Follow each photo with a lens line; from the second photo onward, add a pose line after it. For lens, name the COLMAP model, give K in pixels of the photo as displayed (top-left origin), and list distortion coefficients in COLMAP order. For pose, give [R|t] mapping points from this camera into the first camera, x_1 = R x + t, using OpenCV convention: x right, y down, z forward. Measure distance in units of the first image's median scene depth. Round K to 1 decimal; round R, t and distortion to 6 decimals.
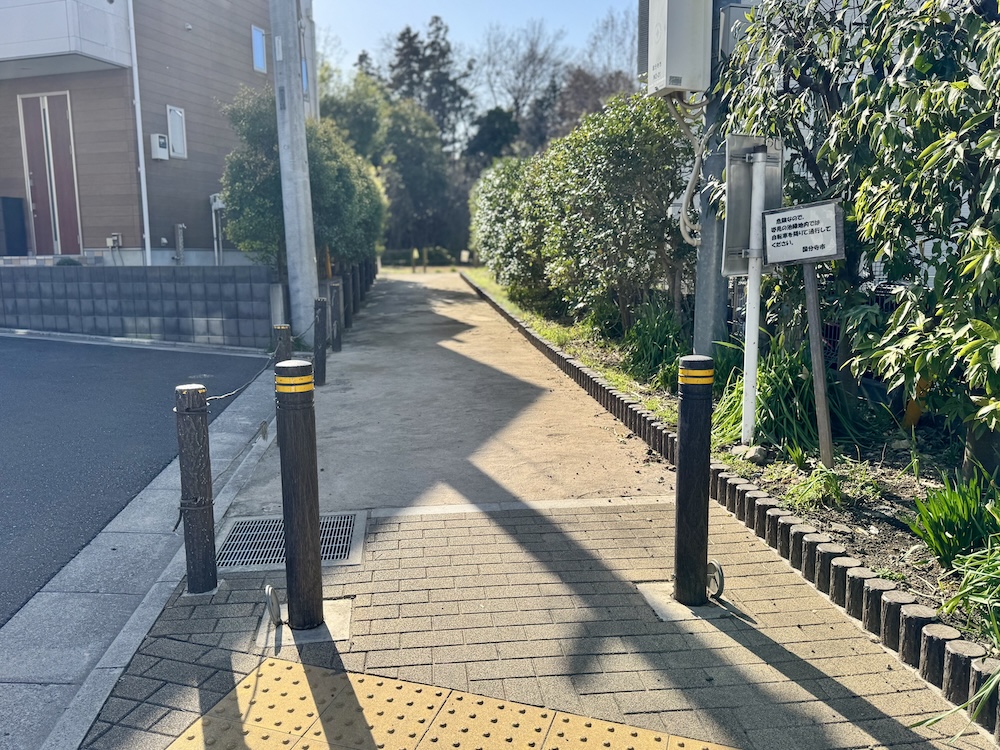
lens RADIAL K [[788.5, 0, 500.7], [0, 788.5, 374.4], [0, 0, 1]] dist [0.001587, 0.000228]
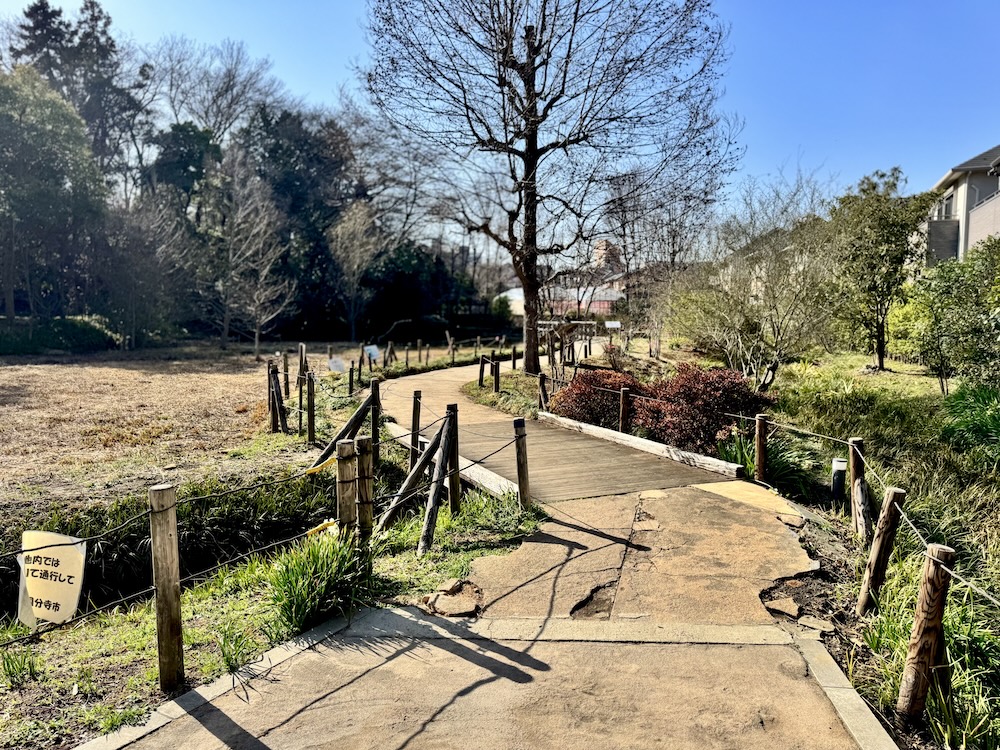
lens RADIAL K [[696.1, 0, 501.9], [0, 696.1, 374.1], [0, 0, 1]] dist [0.003472, 0.002031]
pose [[0.910778, -0.020498, 0.412388, -0.008831], [0.050526, 0.996794, -0.062041, -0.047648], [-0.409794, 0.077342, 0.908893, 0.278921]]
